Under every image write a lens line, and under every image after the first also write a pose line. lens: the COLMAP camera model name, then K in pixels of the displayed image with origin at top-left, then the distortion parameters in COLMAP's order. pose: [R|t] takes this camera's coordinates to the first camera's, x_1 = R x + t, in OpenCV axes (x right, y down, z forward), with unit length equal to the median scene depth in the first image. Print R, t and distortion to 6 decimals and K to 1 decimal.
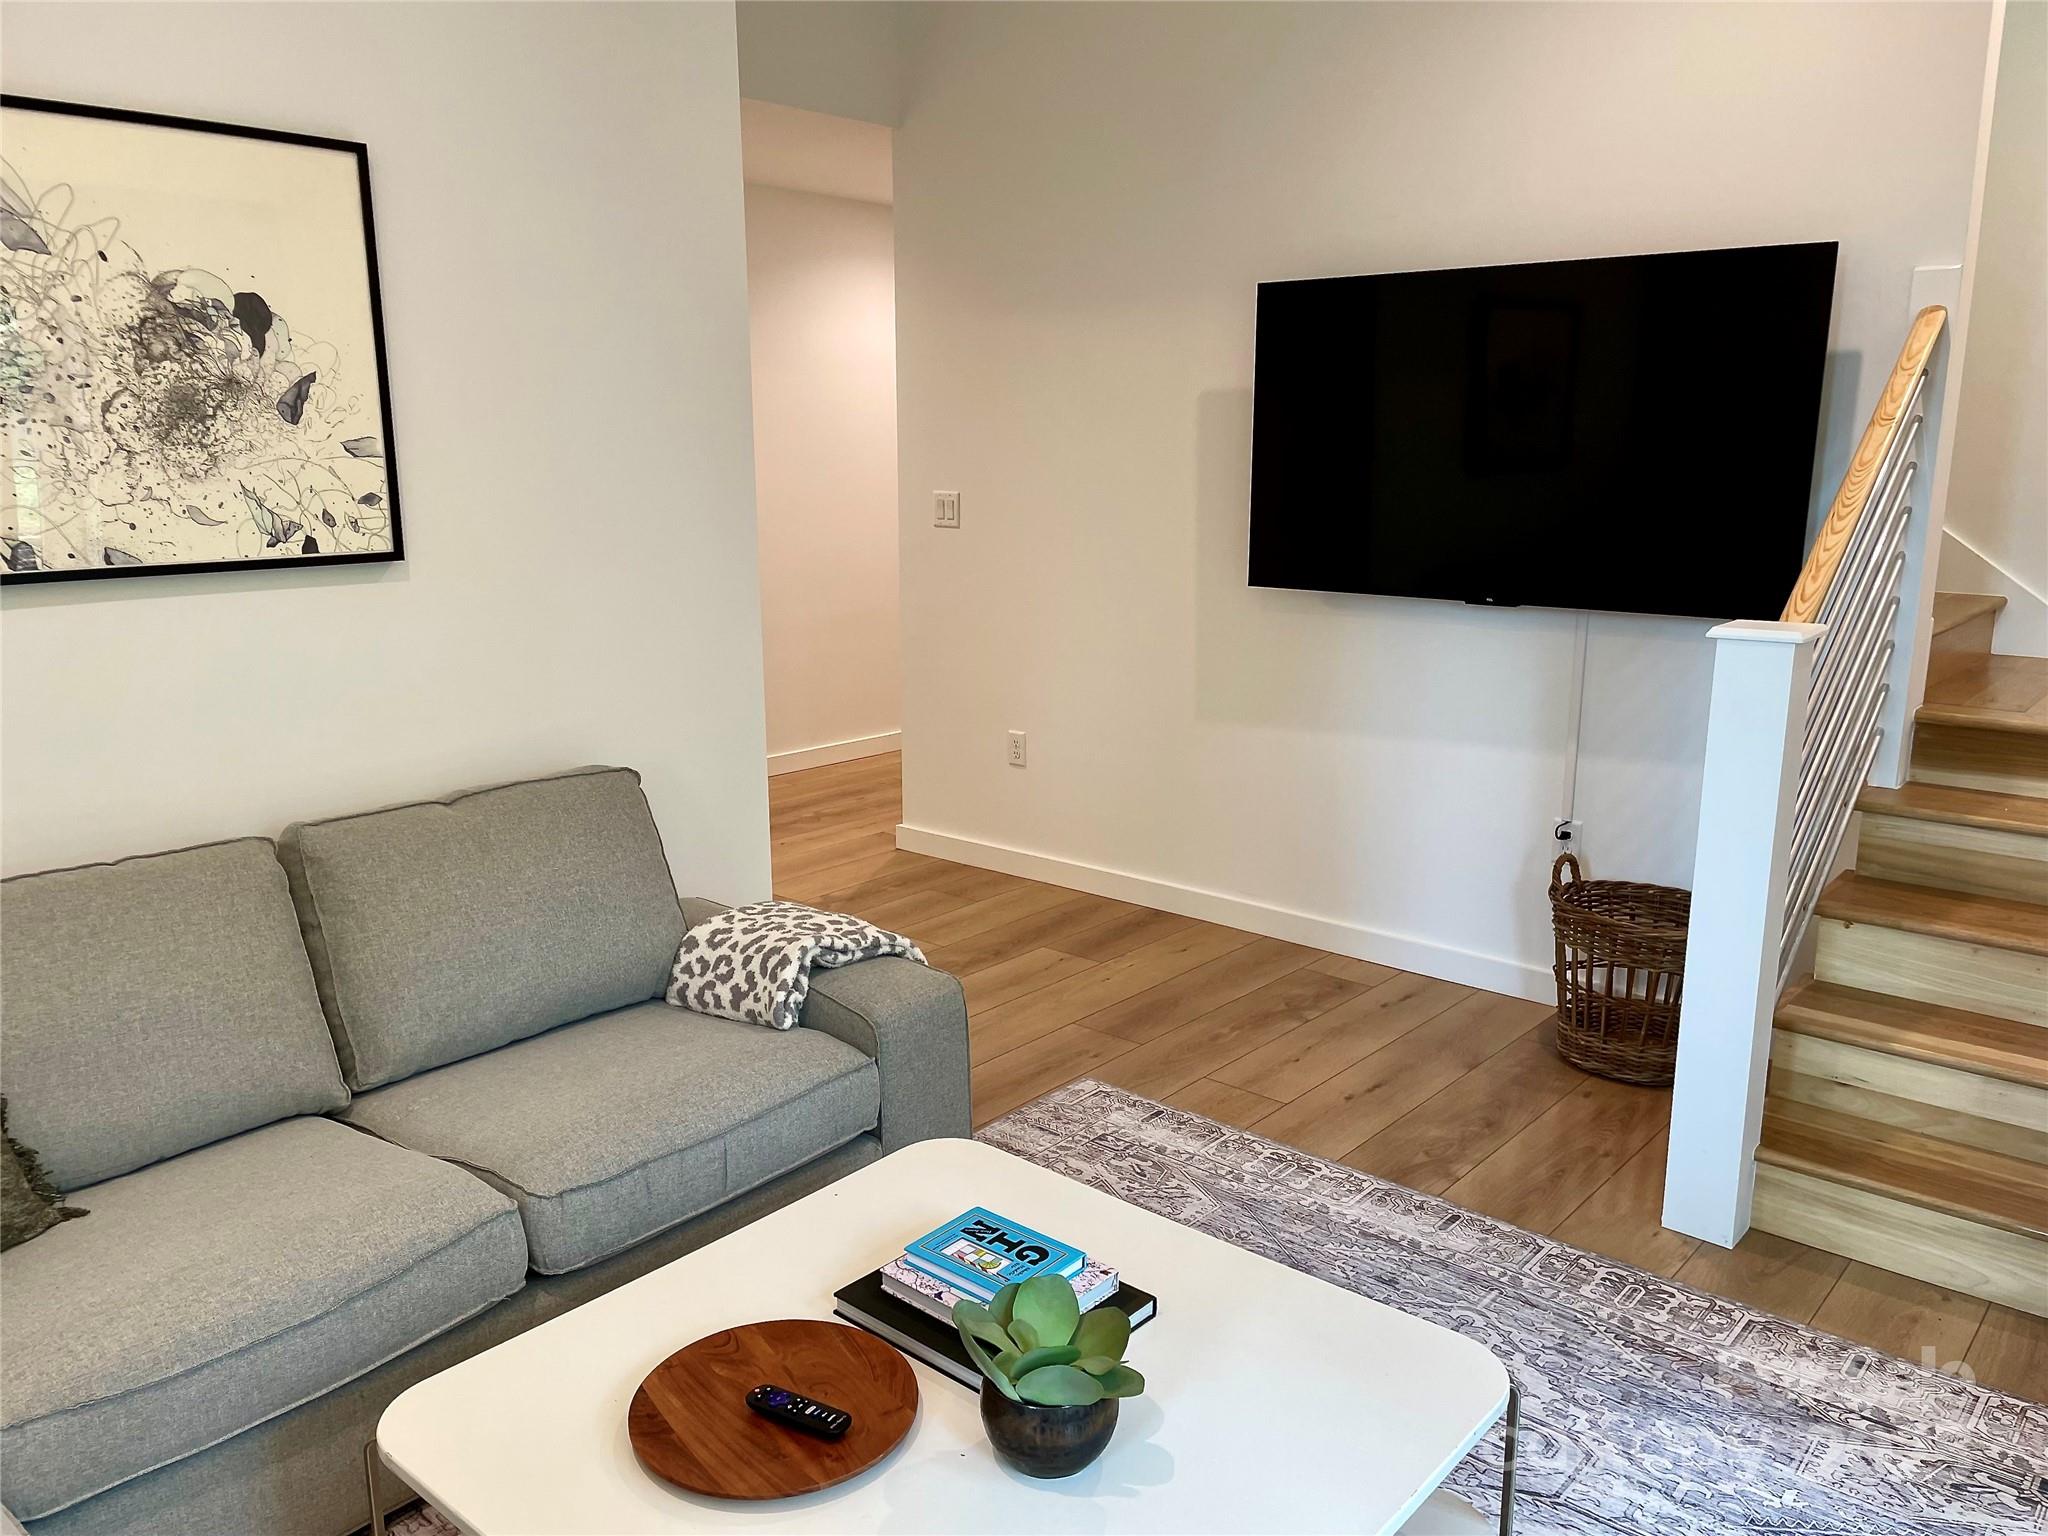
lens RADIAL K [[1549.9, 0, 1022.4], [0, 1549.9, 780.0], [0, 0, 1]] dist [0.084314, -0.106390]
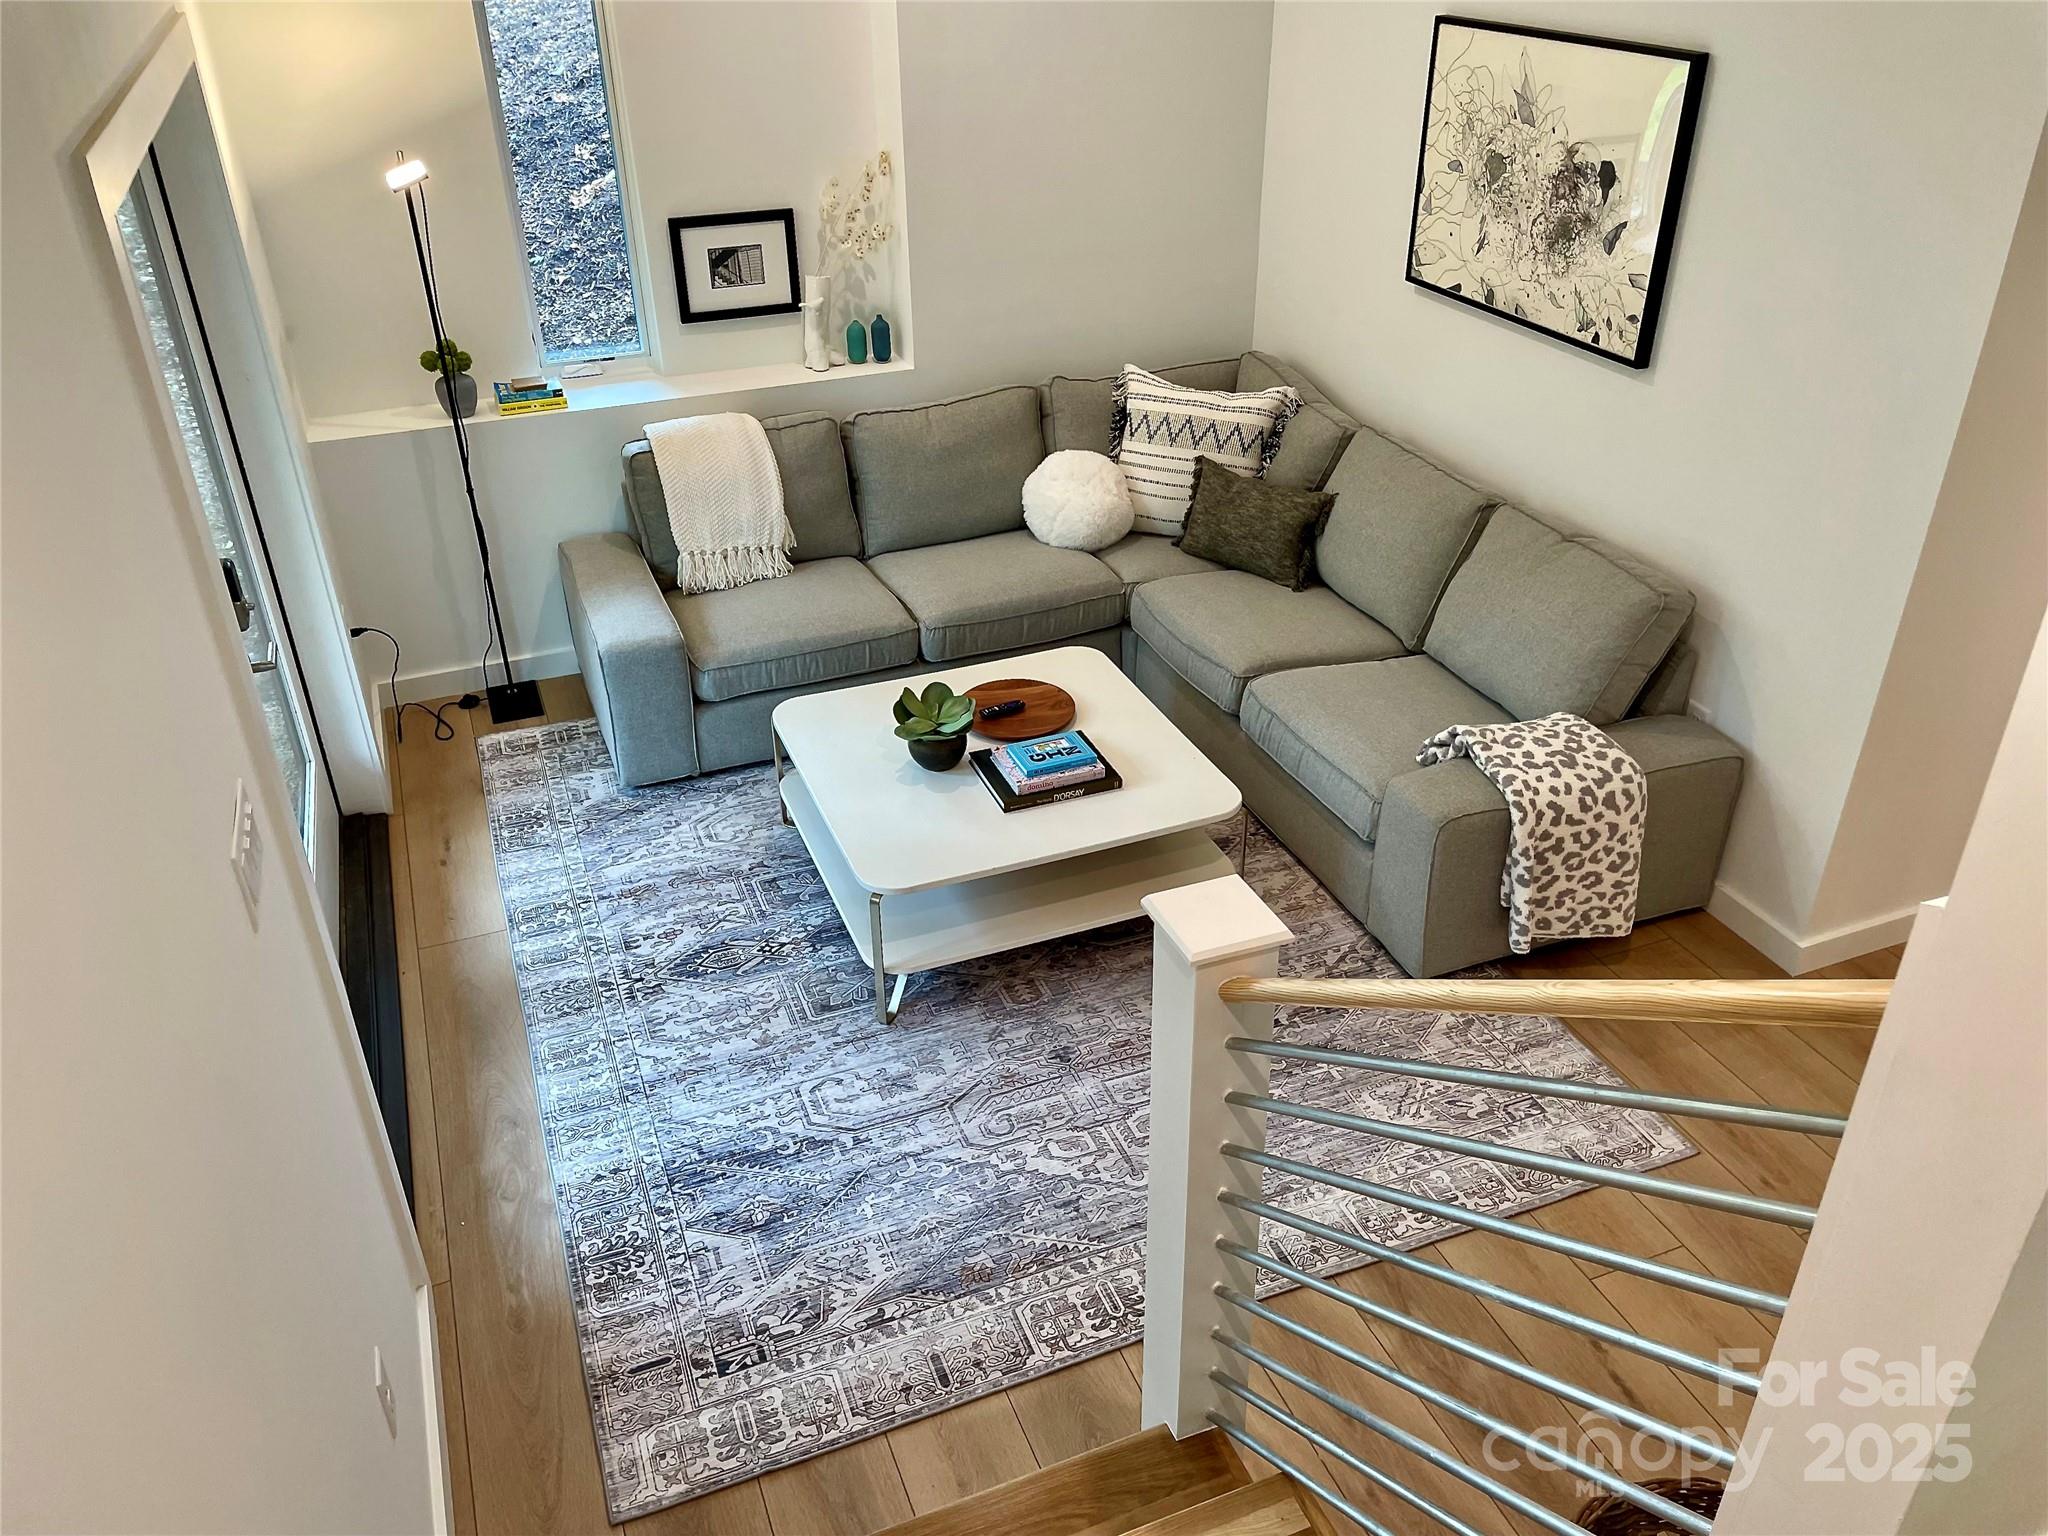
lens RADIAL K [[1549.9, 0, 1017.3], [0, 1549.9, 760.1], [0, 0, 1]] dist [0.084314, -0.106390]
pose [[-0.470229, 0.448604, -0.760025, 1.154458], [-0.185856, 0.791527, 0.582187, -0.626460], [0.862753, 0.415017, -0.288824, 1.191556]]
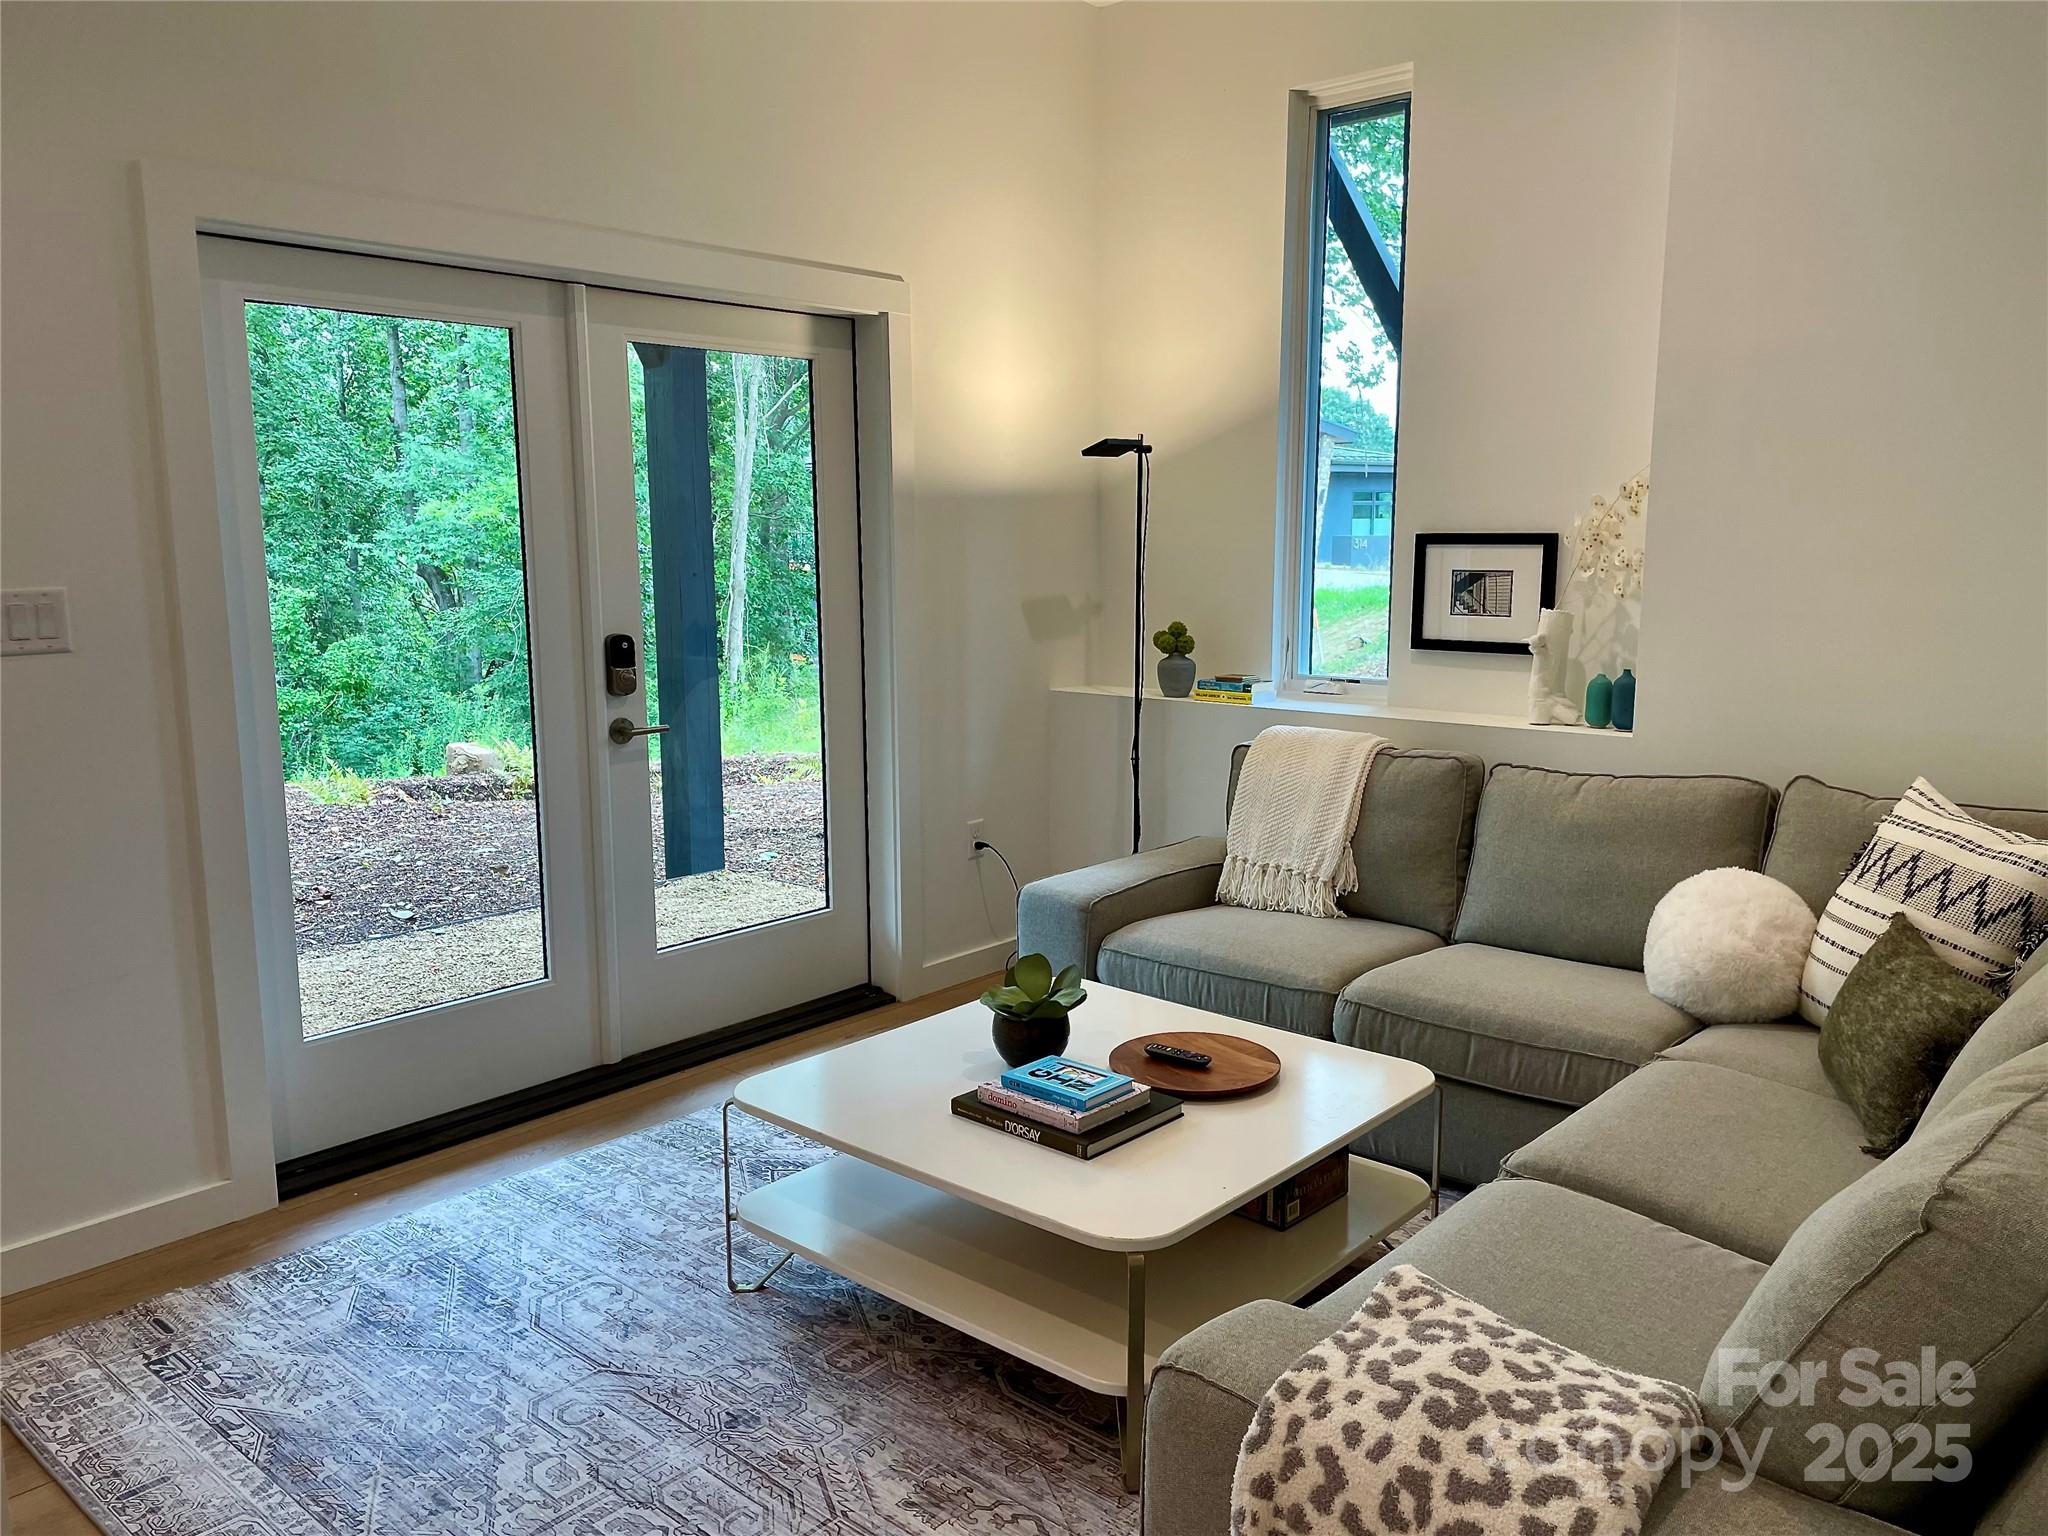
lens RADIAL K [[1549.9, 0, 1023.0], [0, 1549.9, 766.7], [0, 0, 1]] dist [0.084314, -0.106390]
pose [[-0.999865, -0.003456, 0.016050, -0.002675], [0.002739, 0.928785, 0.370608, -0.351434], [-0.016188, 0.370602, -0.928651, 1.691491]]
